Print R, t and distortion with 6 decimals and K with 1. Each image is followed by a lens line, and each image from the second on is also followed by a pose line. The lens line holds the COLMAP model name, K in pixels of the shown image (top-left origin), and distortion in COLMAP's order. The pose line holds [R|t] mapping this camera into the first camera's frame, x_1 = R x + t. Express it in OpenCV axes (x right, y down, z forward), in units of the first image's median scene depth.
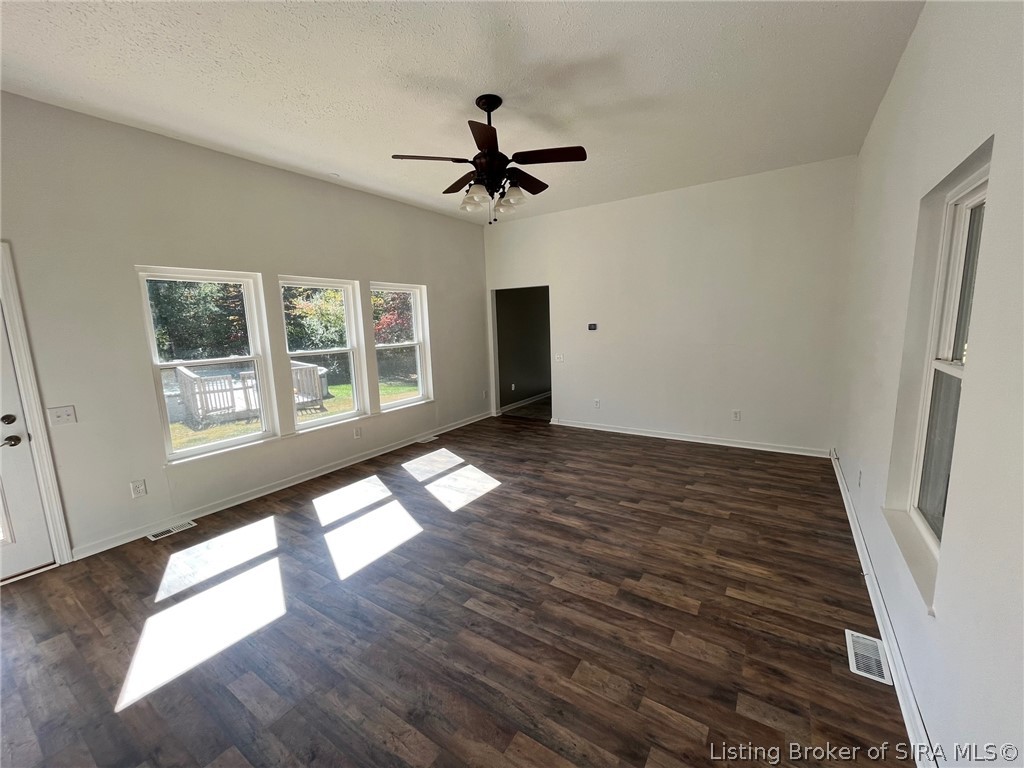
lens RADIAL K [[412.0, 0, 512.5], [0, 412.0, 384.6], [0, 0, 1]] dist [0.002855, 0.000115]
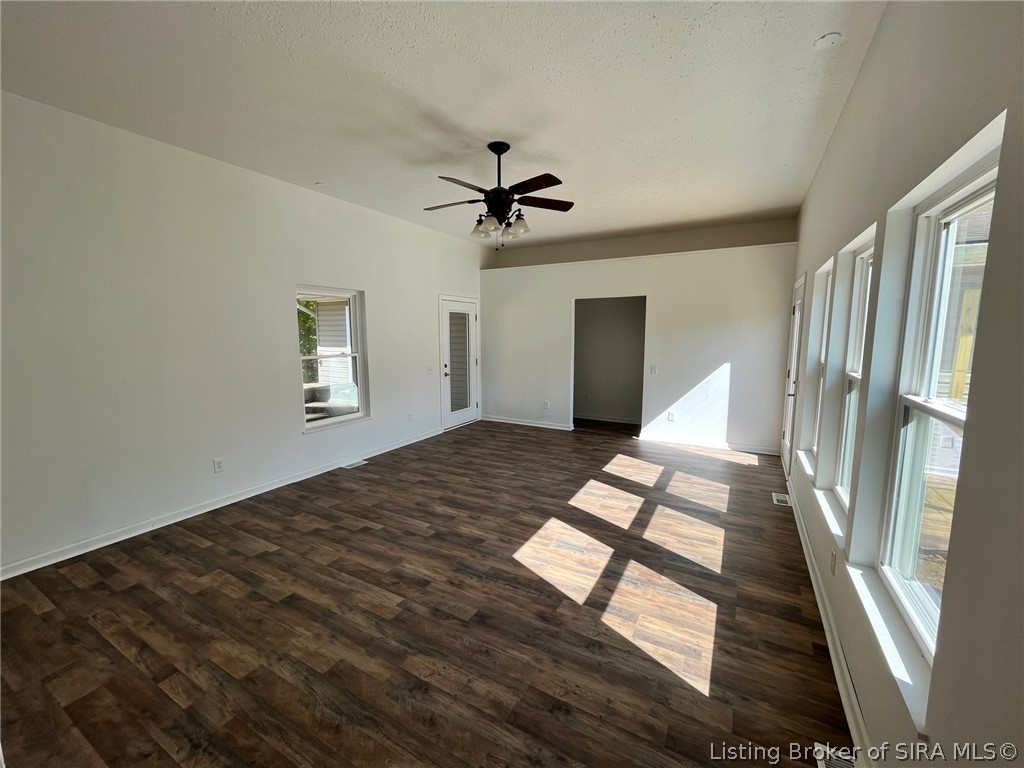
lens RADIAL K [[412.0, 0, 512.9], [0, 412.0, 381.9], [0, 0, 1]] dist [0.002855, 0.000115]
pose [[-0.996624, 0.042657, -0.070151, 0.011367], [0.021952, 0.961775, 0.272959, -0.281324], [0.079113, 0.270497, -0.959465, 1.794300]]
